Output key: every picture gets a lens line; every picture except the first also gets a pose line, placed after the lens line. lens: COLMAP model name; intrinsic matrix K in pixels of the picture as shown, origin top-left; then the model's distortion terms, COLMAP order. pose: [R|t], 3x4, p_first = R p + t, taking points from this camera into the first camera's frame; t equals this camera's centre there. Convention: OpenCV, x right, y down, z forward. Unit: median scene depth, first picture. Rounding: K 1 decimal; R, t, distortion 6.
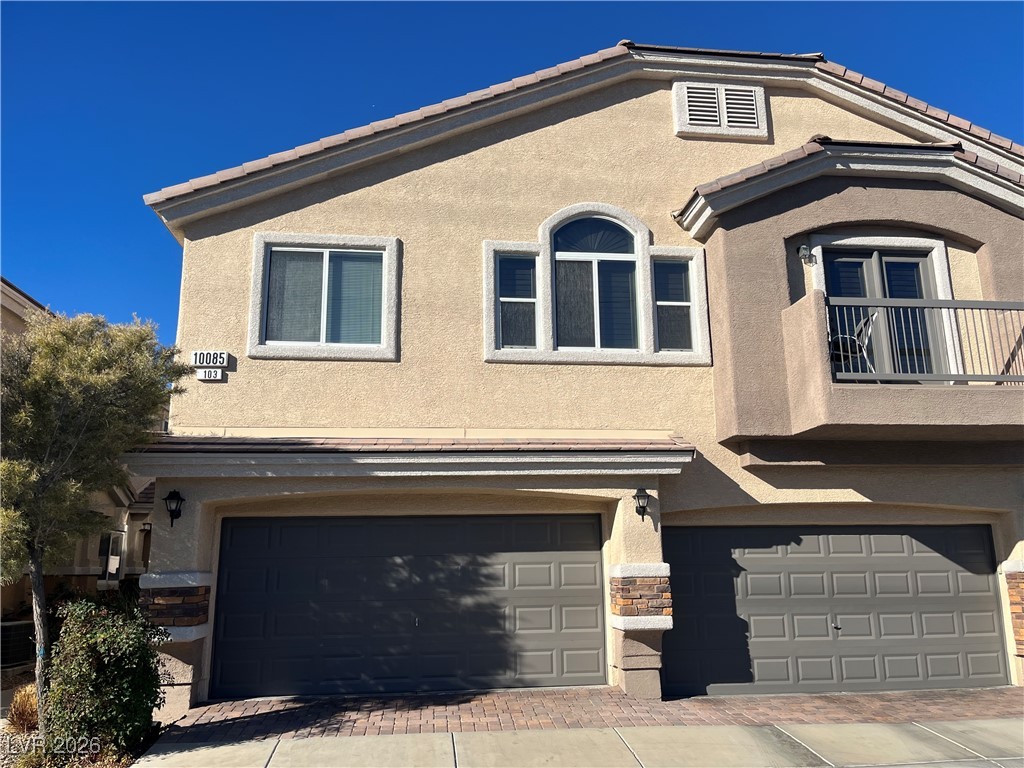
lens RADIAL K [[779.3, 0, 520.7], [0, 779.3, 391.6], [0, 0, 1]] dist [0.055182, -0.063853]
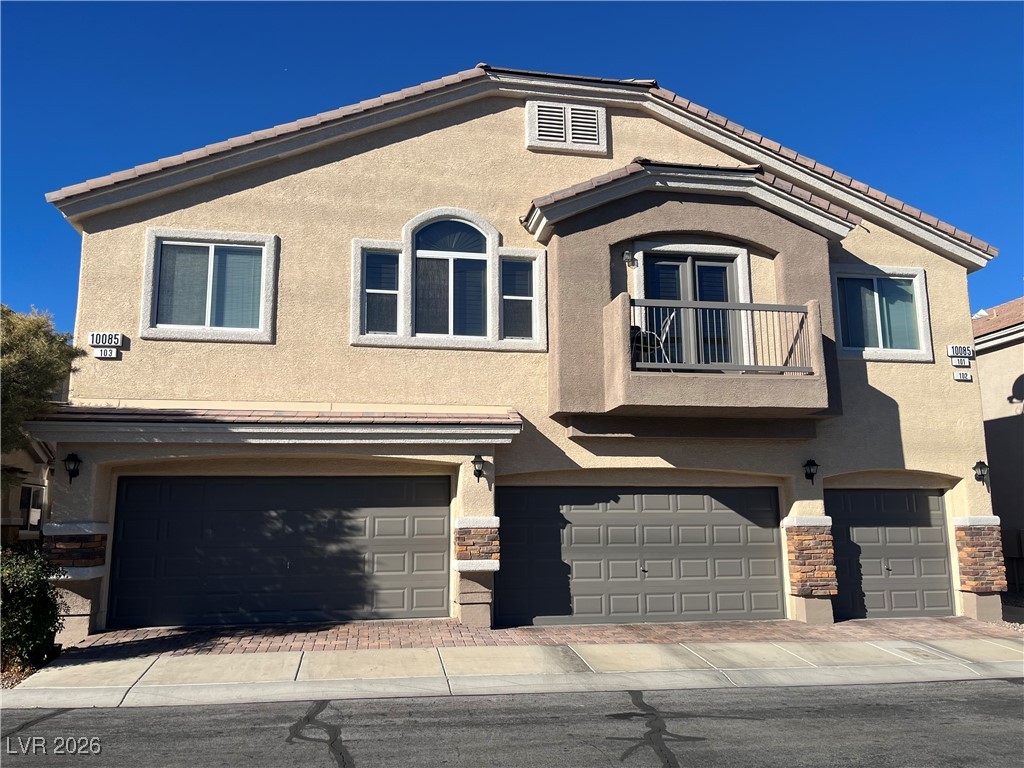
lens RADIAL K [[778.2, 0, 506.5], [0, 778.2, 391.8], [0, 0, 1]] dist [0.065515, -0.084988]
pose [[0.998505, 0.015493, 0.052422, 0.126140], [-0.018292, 0.998408, 0.053357, -0.035570], [-0.051512, -0.054236, 0.997199, -0.177544]]
